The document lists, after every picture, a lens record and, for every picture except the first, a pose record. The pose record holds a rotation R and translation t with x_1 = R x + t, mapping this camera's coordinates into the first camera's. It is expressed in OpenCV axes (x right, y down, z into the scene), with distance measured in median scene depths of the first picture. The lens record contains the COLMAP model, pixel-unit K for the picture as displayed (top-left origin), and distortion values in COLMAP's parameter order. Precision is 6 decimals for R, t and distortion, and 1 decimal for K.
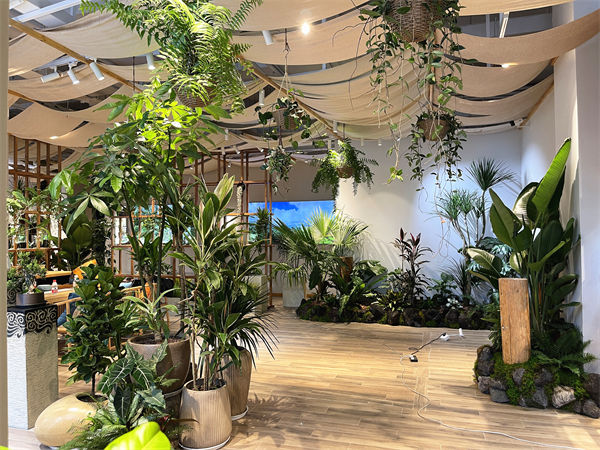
lens RADIAL K [[455.4, 0, 299.7], [0, 455.4, 226.4], [0, 0, 1]] dist [0.005576, 0.000733]
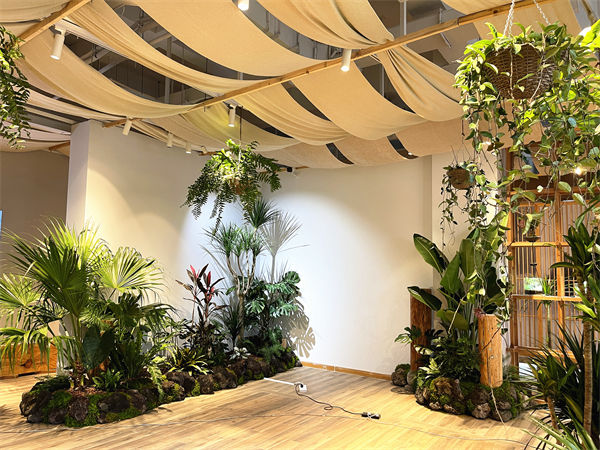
lens RADIAL K [[455.4, 0, 299.6], [0, 455.4, 226.0], [0, 0, 1]] dist [0.005576, 0.000733]
pose [[0.291919, 0.115902, 0.949395, -0.783129], [-0.037515, 0.993254, -0.109721, 0.036341], [-0.955707, -0.003586, 0.294298, 1.041067]]
